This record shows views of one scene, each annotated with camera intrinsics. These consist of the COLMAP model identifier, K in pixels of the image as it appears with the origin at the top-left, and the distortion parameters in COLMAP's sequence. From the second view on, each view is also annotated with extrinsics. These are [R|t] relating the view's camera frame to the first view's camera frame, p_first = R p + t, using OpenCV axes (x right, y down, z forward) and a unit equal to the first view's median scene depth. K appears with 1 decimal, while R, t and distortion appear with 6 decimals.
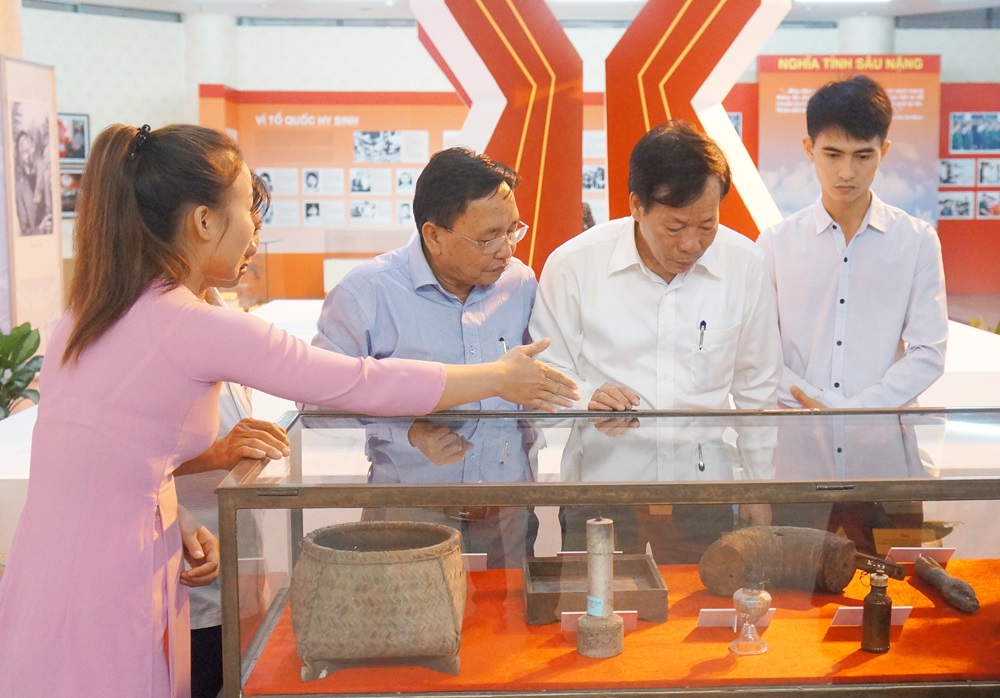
lens RADIAL K [[1532.1, 0, 500.0], [0, 1532.1, 347.8], [0, 0, 1]] dist [-0.023342, 0.000000]
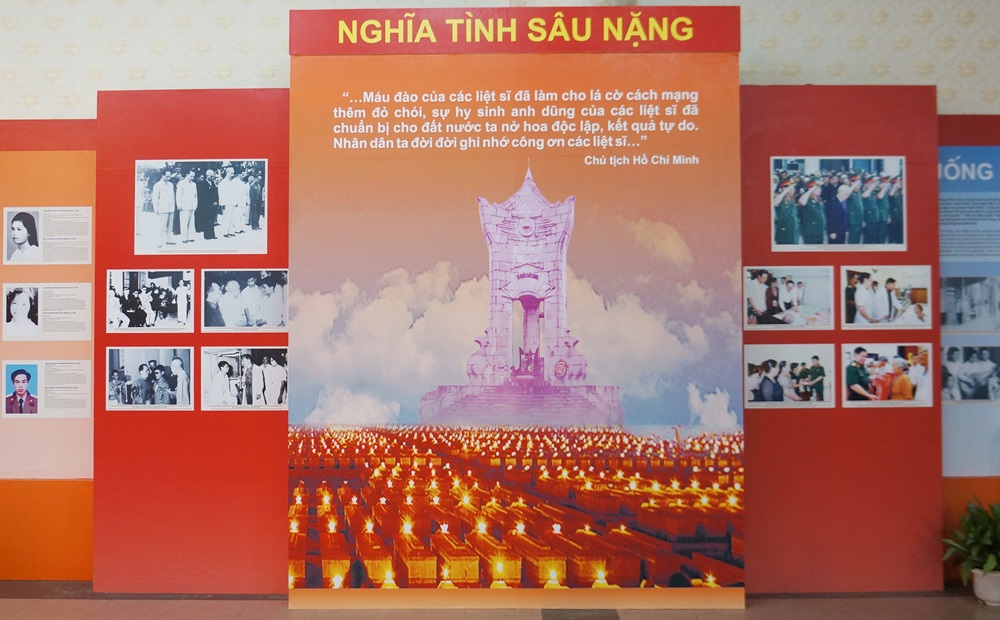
lens RADIAL K [[850.7, 0, 501.3], [0, 850.7, 311.8], [0, 0, 1]] dist [0.000221, -0.004914]
pose [[0.999368, -0.001526, -0.035512, 0.229278], [-0.003065, 0.991658, -0.128862, -0.080887], [0.035413, 0.128890, 0.991026, 0.770694]]
